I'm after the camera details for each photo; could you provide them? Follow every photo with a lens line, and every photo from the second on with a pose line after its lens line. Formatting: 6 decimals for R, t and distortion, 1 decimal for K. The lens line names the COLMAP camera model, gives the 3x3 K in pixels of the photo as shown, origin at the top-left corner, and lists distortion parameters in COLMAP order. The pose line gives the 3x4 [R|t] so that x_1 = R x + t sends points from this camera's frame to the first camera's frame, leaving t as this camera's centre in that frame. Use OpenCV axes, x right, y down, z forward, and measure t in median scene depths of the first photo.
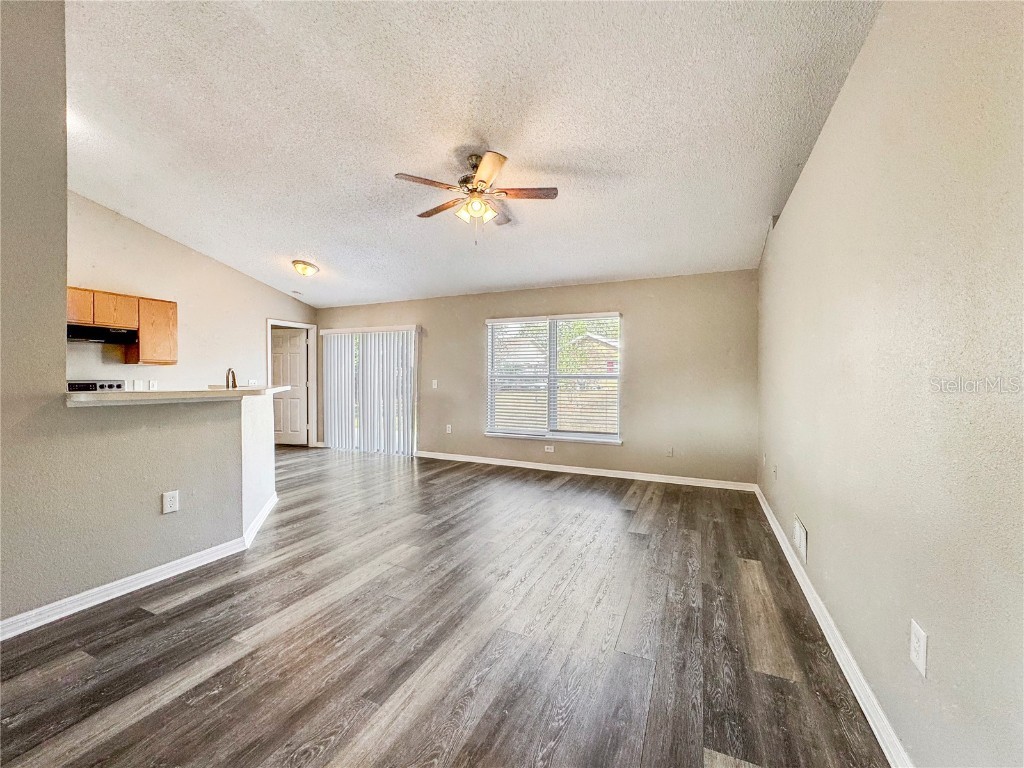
lens RADIAL K [[410.1, 0, 510.6], [0, 410.1, 387.6], [0, 0, 1]] dist [-0.000758, -0.000091]
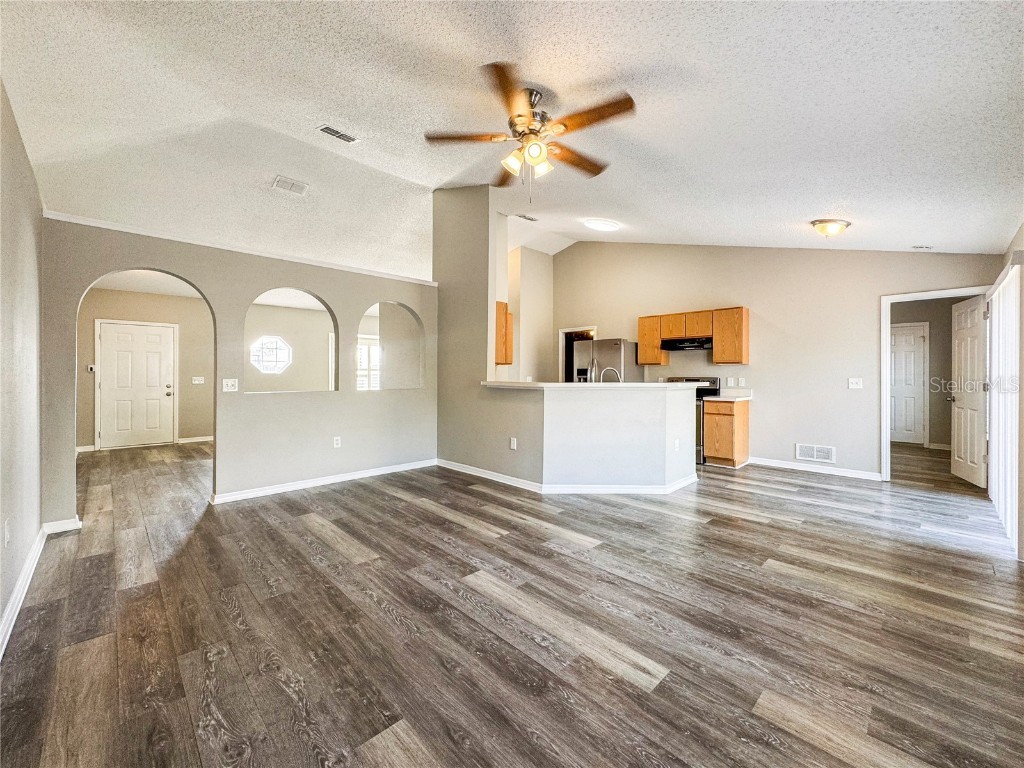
lens RADIAL K [[412.0, 0, 511.7], [0, 412.0, 370.7], [0, 0, 1]] dist [-0.001240, -0.000121]
pose [[-0.357425, -0.013119, -0.933850, 0.826233], [-0.028264, 0.999595, -0.003225, -0.031691], [0.933514, 0.025242, -0.357652, 1.570461]]
